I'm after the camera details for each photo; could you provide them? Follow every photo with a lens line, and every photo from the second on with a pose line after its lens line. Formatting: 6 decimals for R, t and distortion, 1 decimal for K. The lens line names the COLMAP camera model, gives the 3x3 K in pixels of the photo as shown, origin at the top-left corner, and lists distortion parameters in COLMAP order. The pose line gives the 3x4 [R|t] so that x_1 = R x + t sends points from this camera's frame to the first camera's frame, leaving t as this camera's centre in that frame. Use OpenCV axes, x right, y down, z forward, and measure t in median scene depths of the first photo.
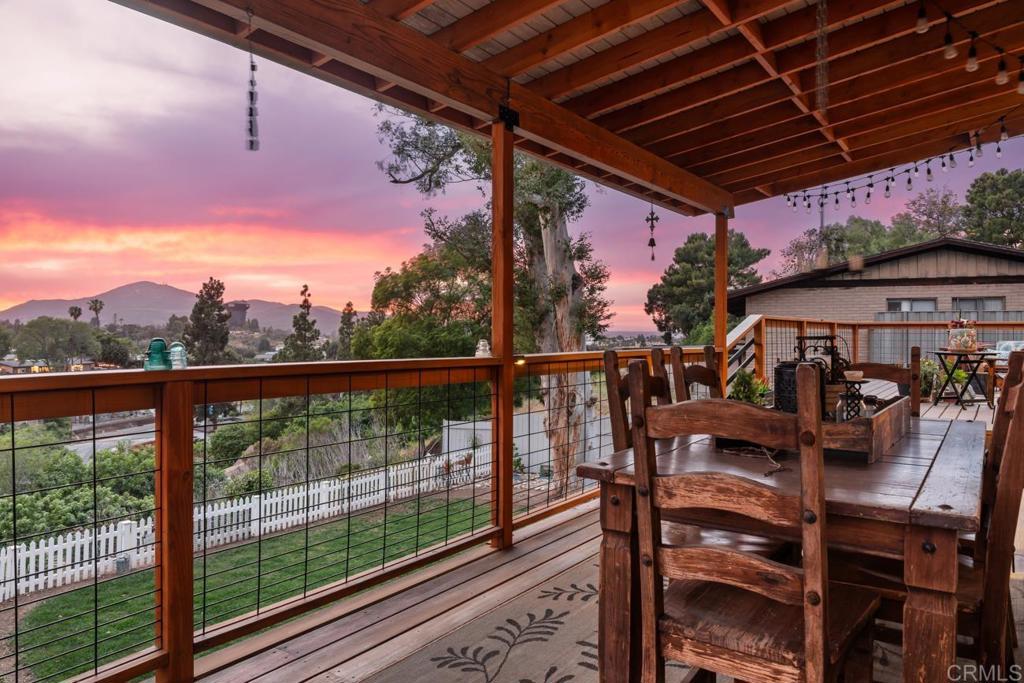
lens RADIAL K [[681.0, 0, 514.5], [0, 681.0, 331.6], [0, 0, 1]] dist [0.008405, -0.005258]
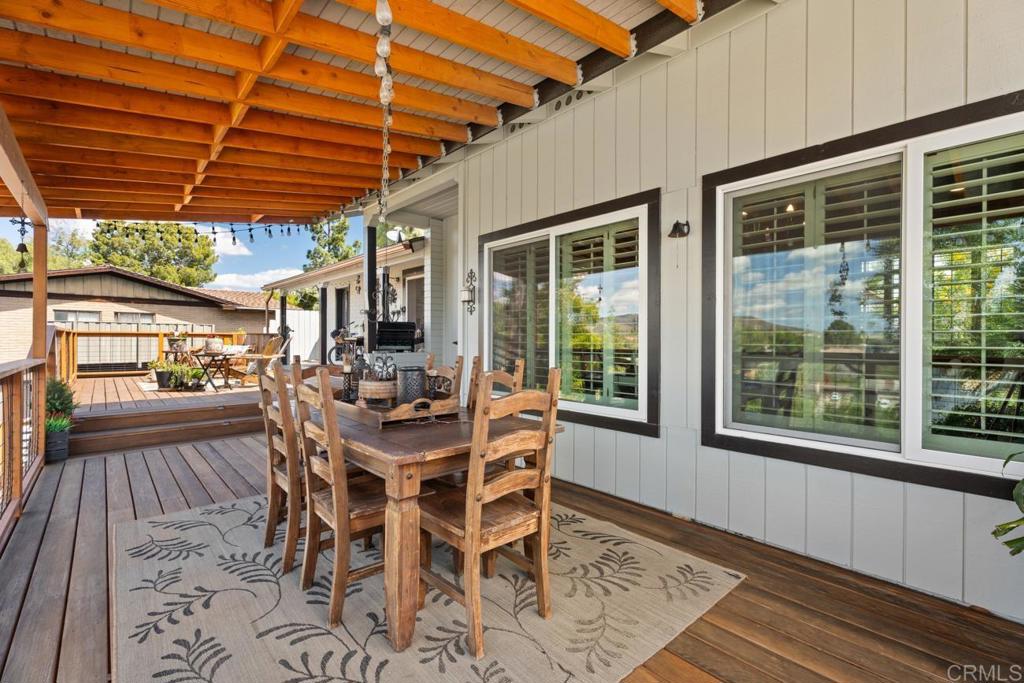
lens RADIAL K [[456.9, 0, 512.9], [0, 456.9, 341.4], [0, 0, 1]] dist [0.004215, 0.000749]
pose [[0.225106, -0.006815, 0.974310, -0.431043], [-0.002962, 0.999966, 0.007679, -0.018502], [-0.974330, -0.004614, 0.225079, 0.362176]]
